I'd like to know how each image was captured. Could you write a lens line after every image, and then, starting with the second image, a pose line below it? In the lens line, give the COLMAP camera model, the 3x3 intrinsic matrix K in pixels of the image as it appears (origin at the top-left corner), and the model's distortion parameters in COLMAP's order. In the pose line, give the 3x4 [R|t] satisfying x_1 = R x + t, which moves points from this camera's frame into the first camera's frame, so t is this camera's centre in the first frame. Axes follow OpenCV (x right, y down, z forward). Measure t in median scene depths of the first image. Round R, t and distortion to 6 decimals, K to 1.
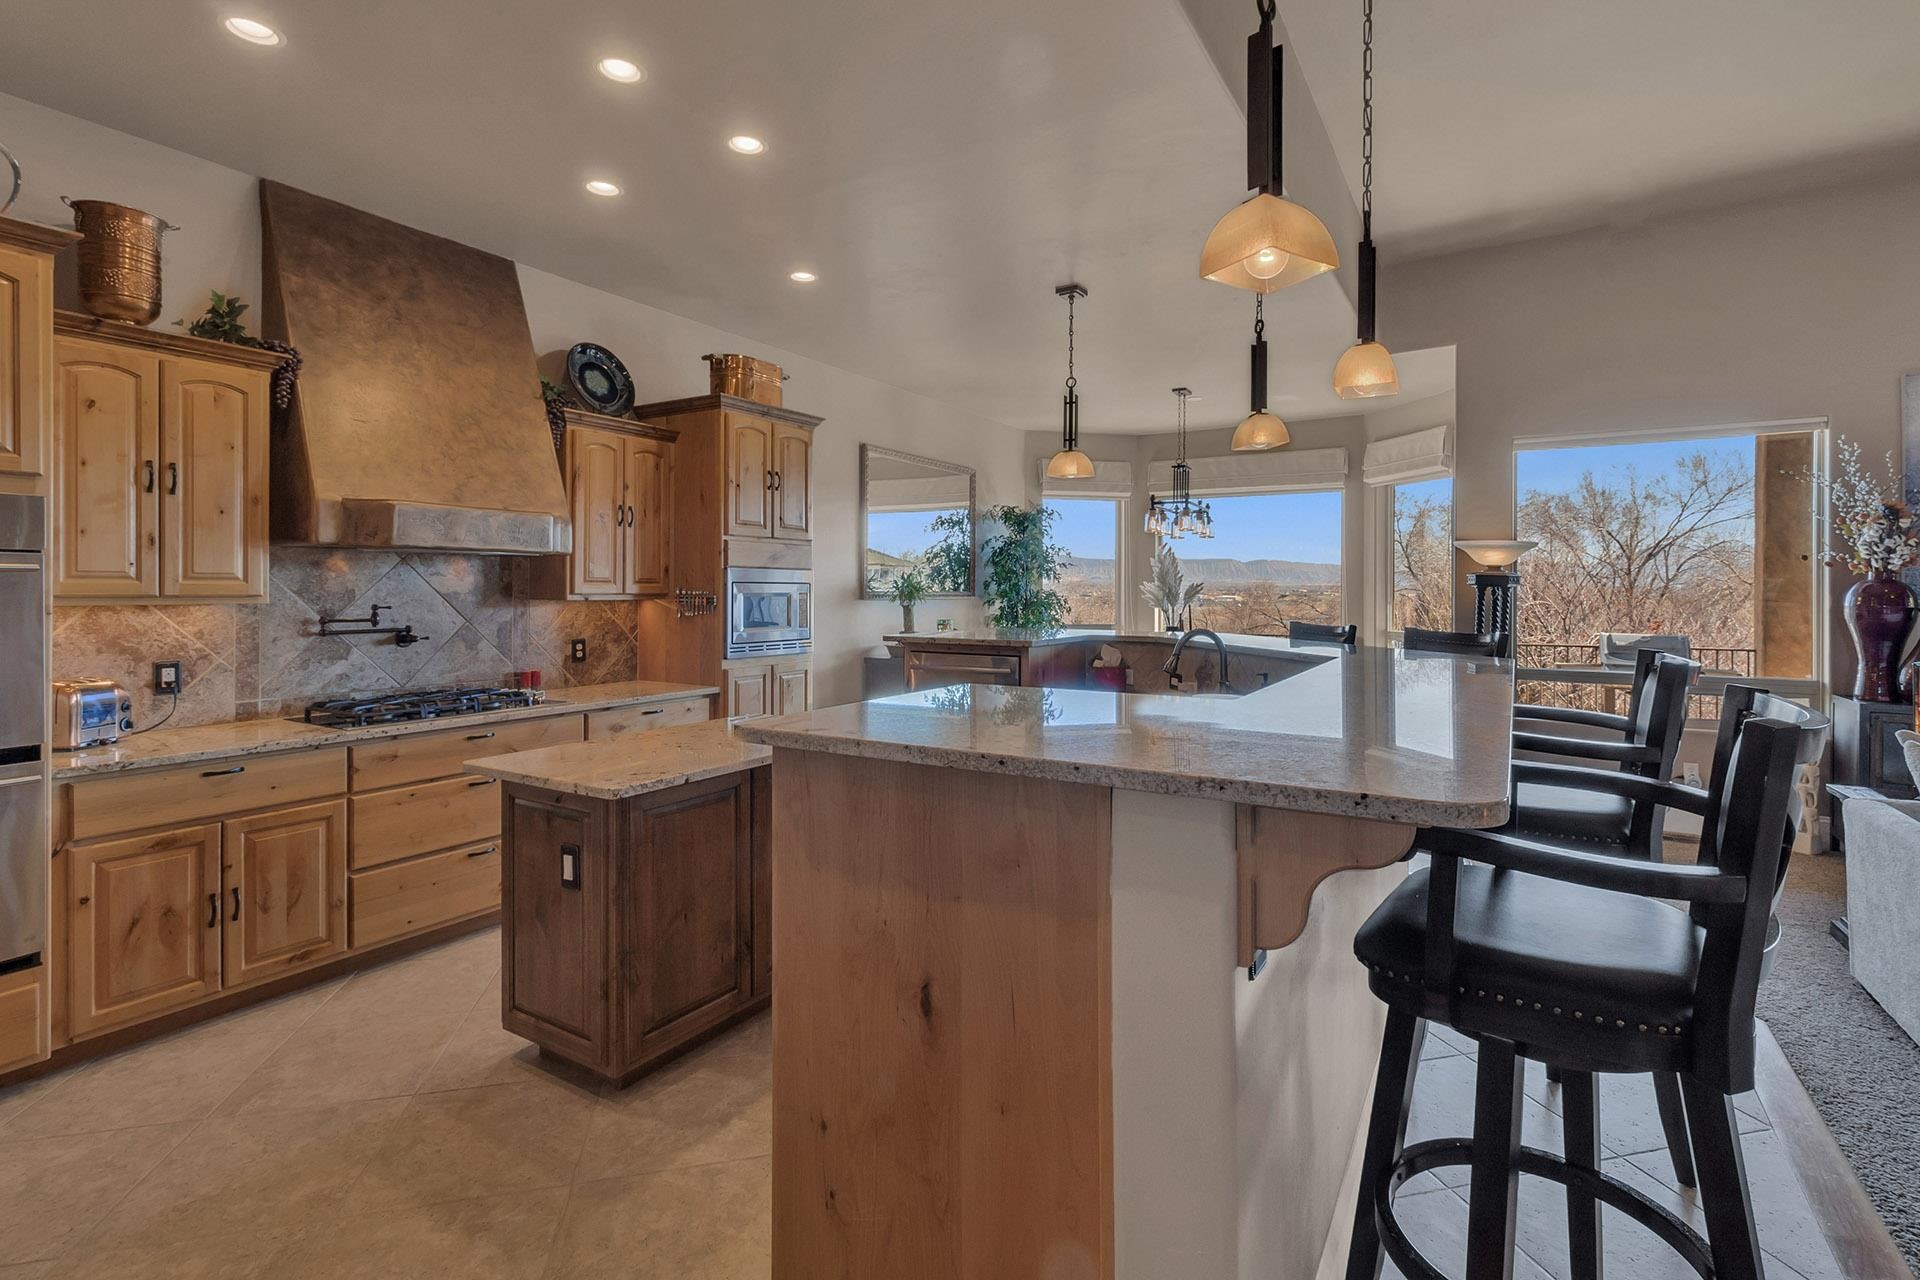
lens RADIAL K [[885.5, 0, 967.6], [0, 885.5, 591.4], [0, 0, 1]] dist [0.001358, 0.000436]
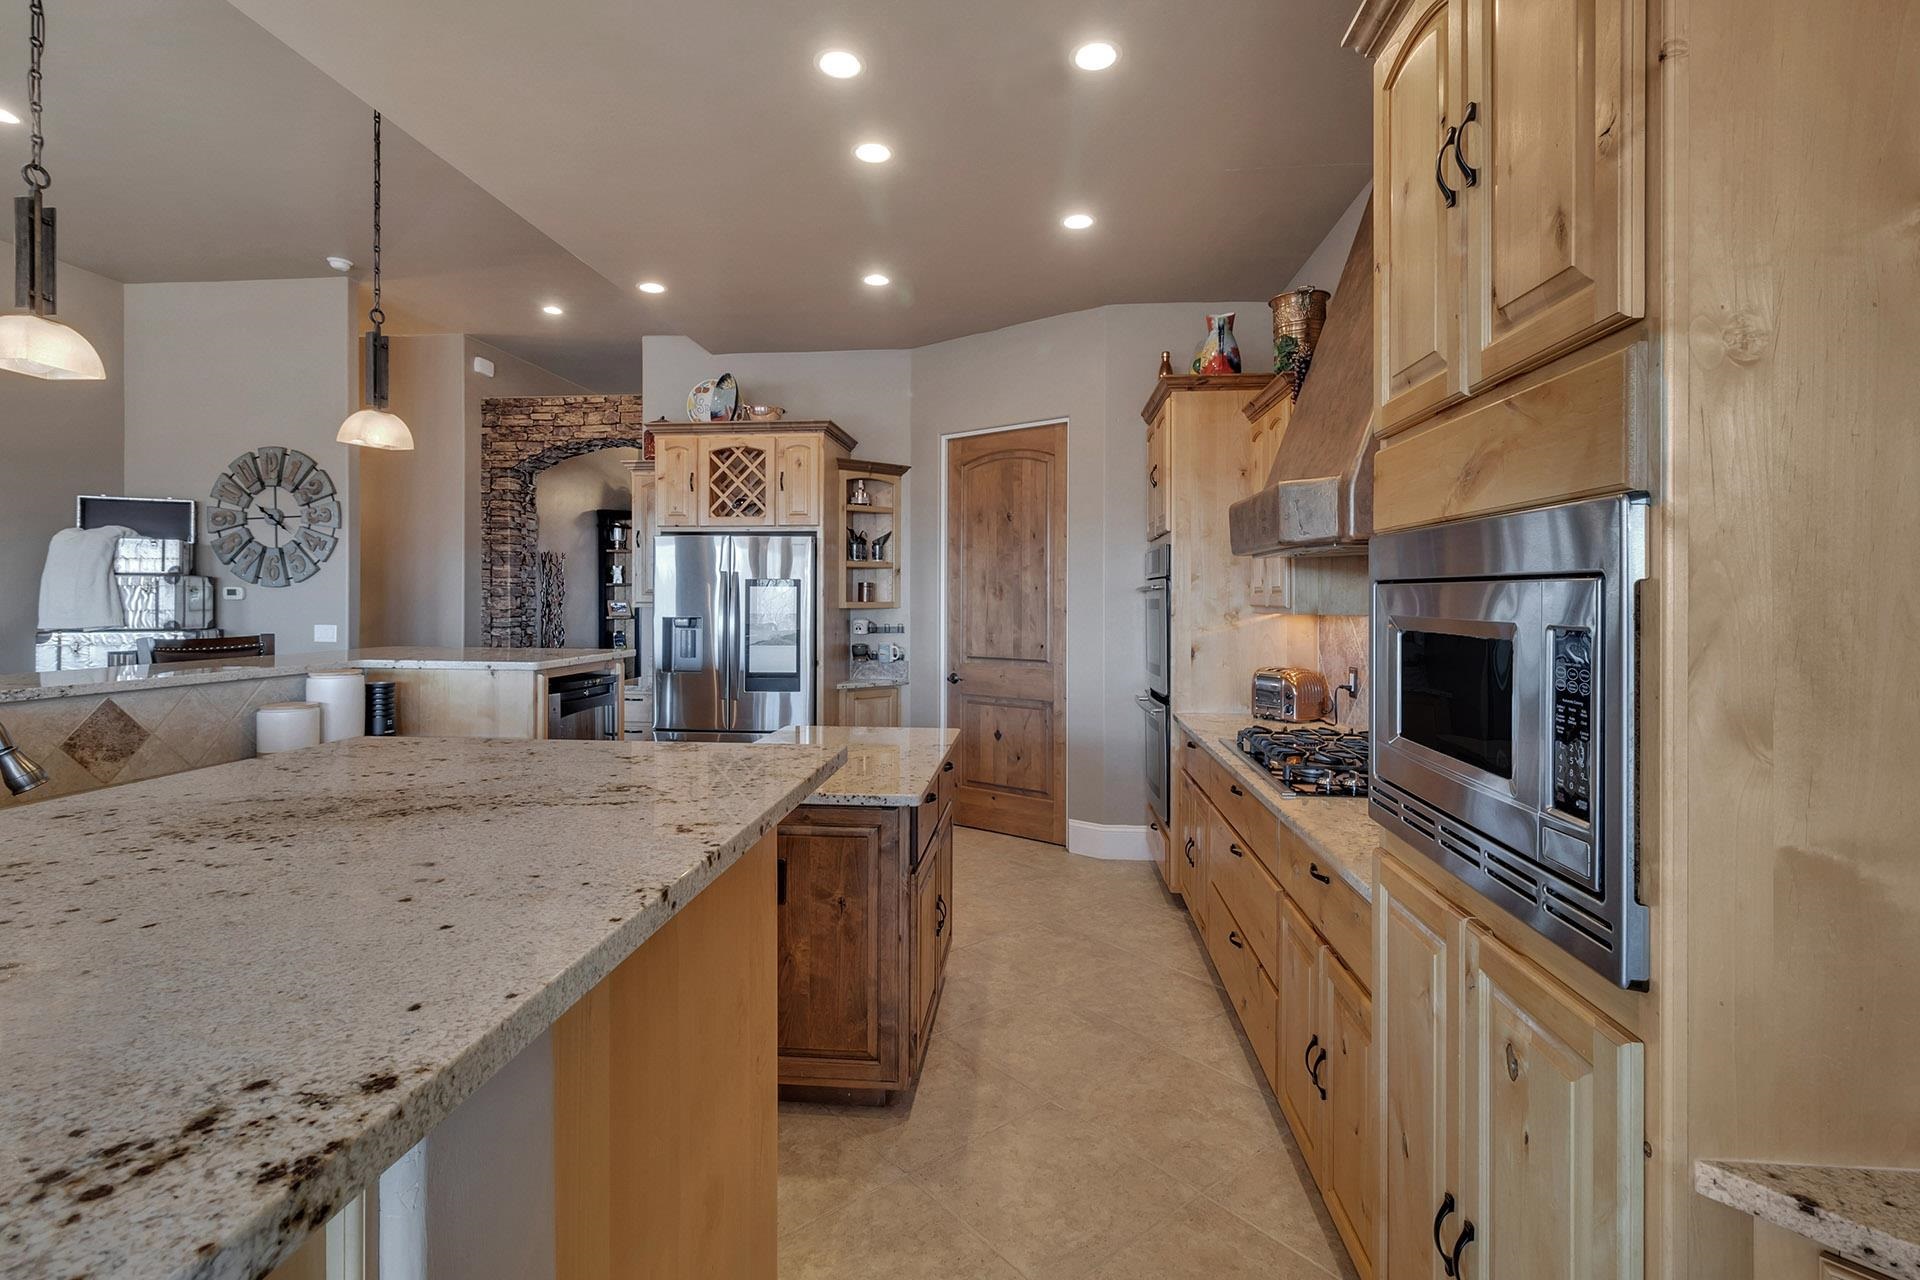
lens RADIAL K [[897.0, 0, 966.8], [0, 897.0, 595.6], [0, 0, 1]] dist [0.000581, 0.000734]
pose [[-0.897772, -0.006756, -0.440409, 0.010827], [-0.007803, 0.999969, 0.000566, -0.006063], [0.440391, 0.003944, -0.897797, 1.333490]]
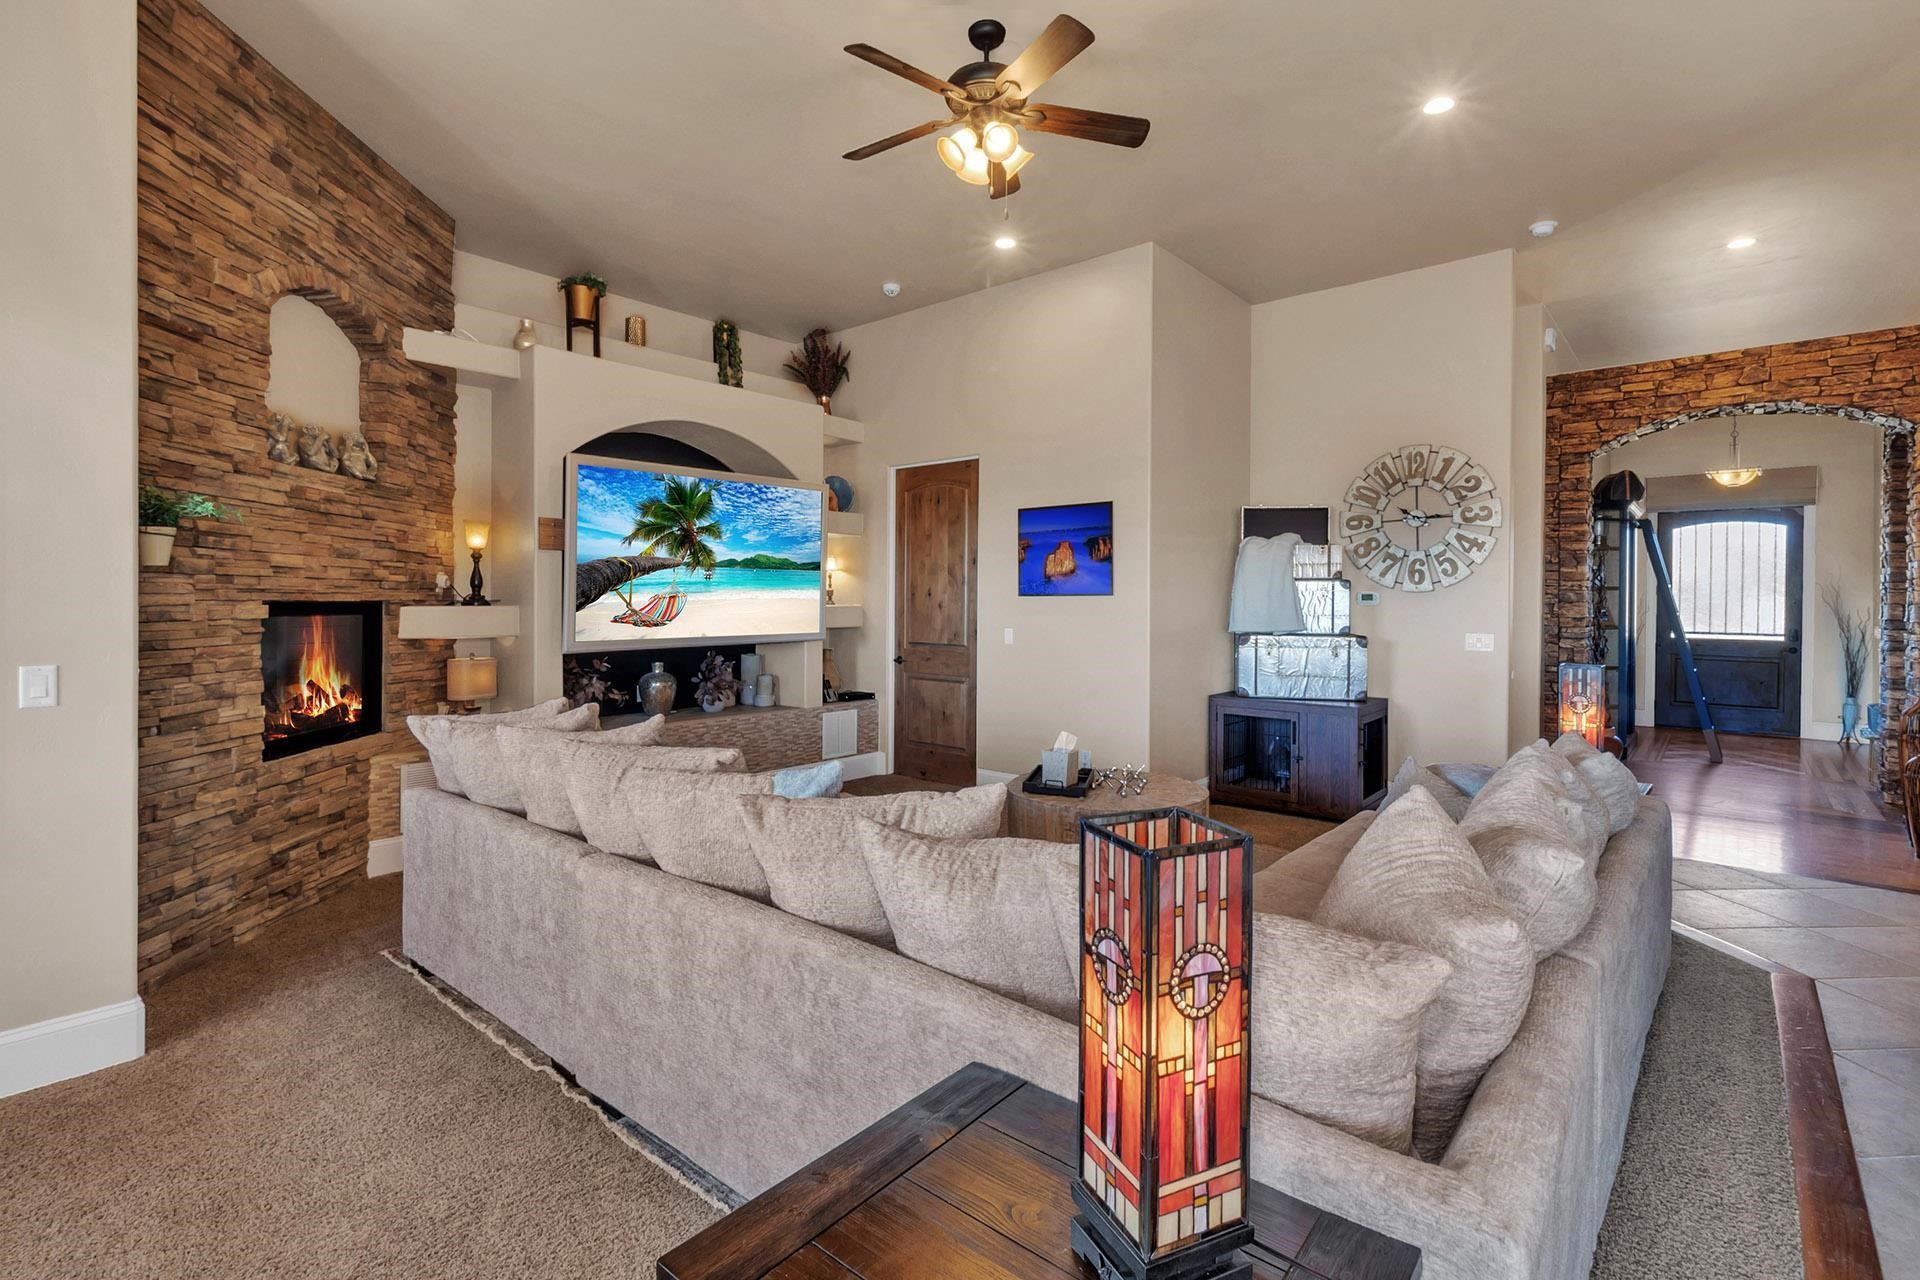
lens RADIAL K [[897.0, 0, 966.8], [0, 897.0, 595.6], [0, 0, 1]] dist [0.000581, 0.000734]
pose [[-0.987546, -0.011524, 0.156911, 0.846068], [-0.010830, 0.999927, 0.005272, -0.004683], [-0.156960, 0.003507, -0.987599, 1.001705]]
